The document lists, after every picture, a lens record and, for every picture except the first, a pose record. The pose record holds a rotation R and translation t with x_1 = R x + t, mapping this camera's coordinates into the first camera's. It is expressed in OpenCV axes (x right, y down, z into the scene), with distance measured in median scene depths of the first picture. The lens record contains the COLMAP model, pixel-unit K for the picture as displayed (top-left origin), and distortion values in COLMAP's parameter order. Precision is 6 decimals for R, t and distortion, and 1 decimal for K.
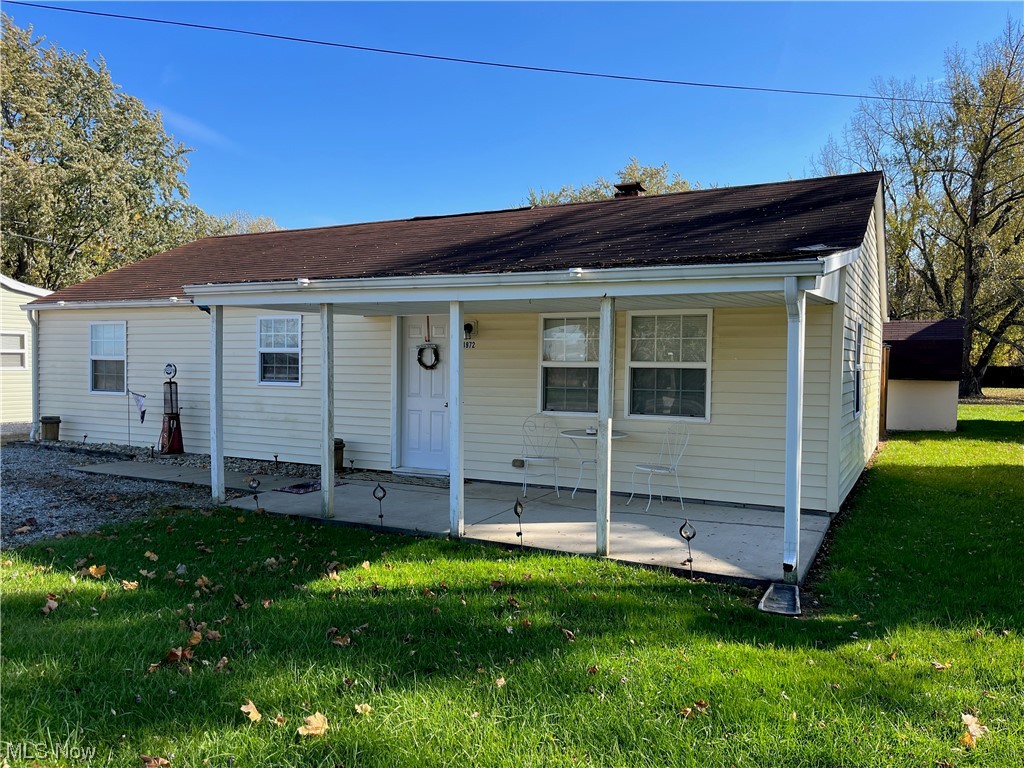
lens RADIAL K [[774.8, 0, 510.1], [0, 774.8, 386.4], [0, 0, 1]] dist [0.049138, -0.076329]
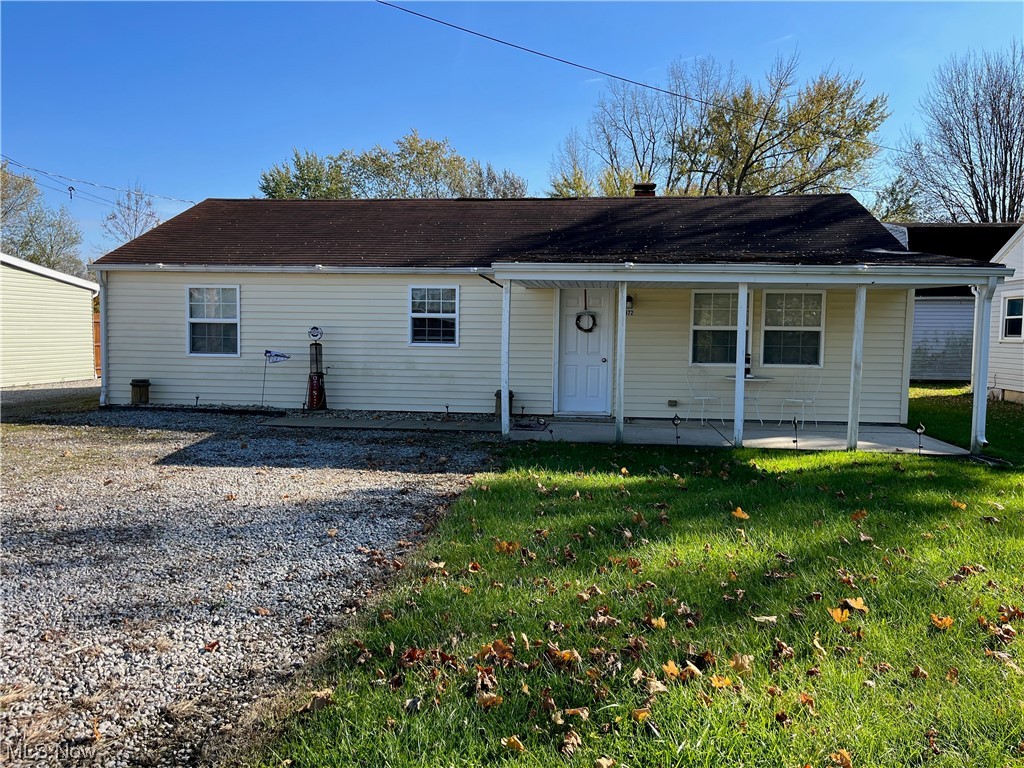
lens RADIAL K [[774.8, 0, 512.6], [0, 774.8, 383.7], [0, 0, 1]] dist [0.049138, -0.076329]
pose [[0.933989, -0.021020, 0.356682, -0.652763], [0.007827, 0.999232, 0.038392, 0.012044], [-0.357215, -0.033066, 0.933437, -0.125907]]
